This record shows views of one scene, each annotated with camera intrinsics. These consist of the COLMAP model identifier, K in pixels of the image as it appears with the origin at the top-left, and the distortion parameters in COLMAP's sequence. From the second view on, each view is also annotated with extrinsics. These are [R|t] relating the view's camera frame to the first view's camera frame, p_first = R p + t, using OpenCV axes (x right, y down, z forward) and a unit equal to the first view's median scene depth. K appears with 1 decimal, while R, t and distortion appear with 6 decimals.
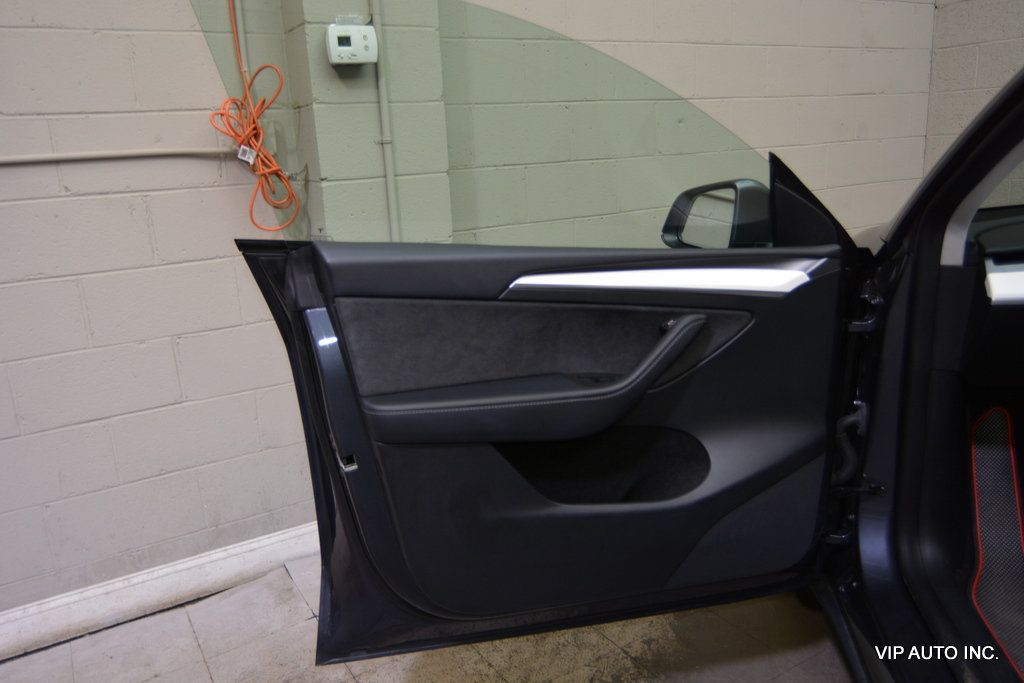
lens RADIAL K [[786.9, 0, 508.9], [0, 786.9, 325.7], [0, 0, 1]] dist [-0.015838, 0.015617]
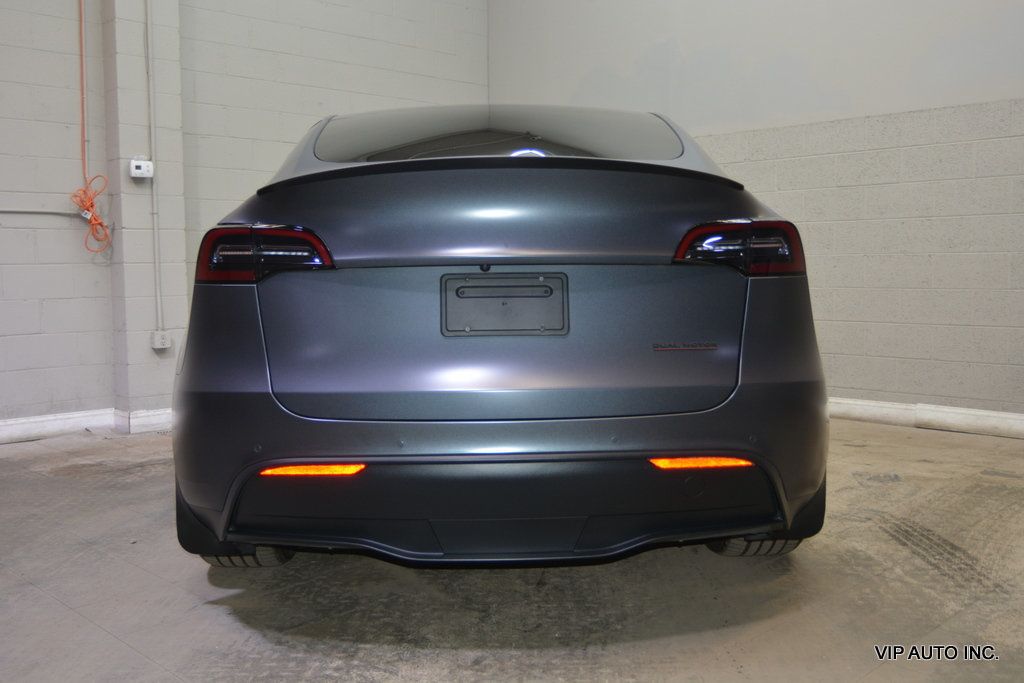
lens RADIAL K [[986.8, 0, 504.8], [0, 986.8, 331.5], [0, 0, 1]] dist [-0.008888, 0.000000]
pose [[0.970713, 0.024829, 0.238957, 0.139536], [0.017539, 0.984667, -0.173559, 0.579530], [-0.239602, 0.172666, 0.955394, -1.777969]]
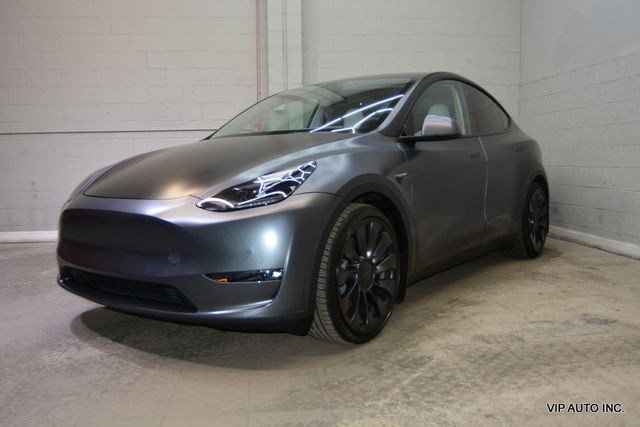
lens RADIAL K [[553.0, 0, 308.0], [0, 553.0, 226.4], [0, 0, 1]] dist [-0.026900, 0.023576]
pose [[0.904033, 0.089663, -0.417953, 1.266589], [-0.131812, 0.988581, -0.073031, 0.499915], [0.406632, 0.121114, 0.905528, -1.615062]]
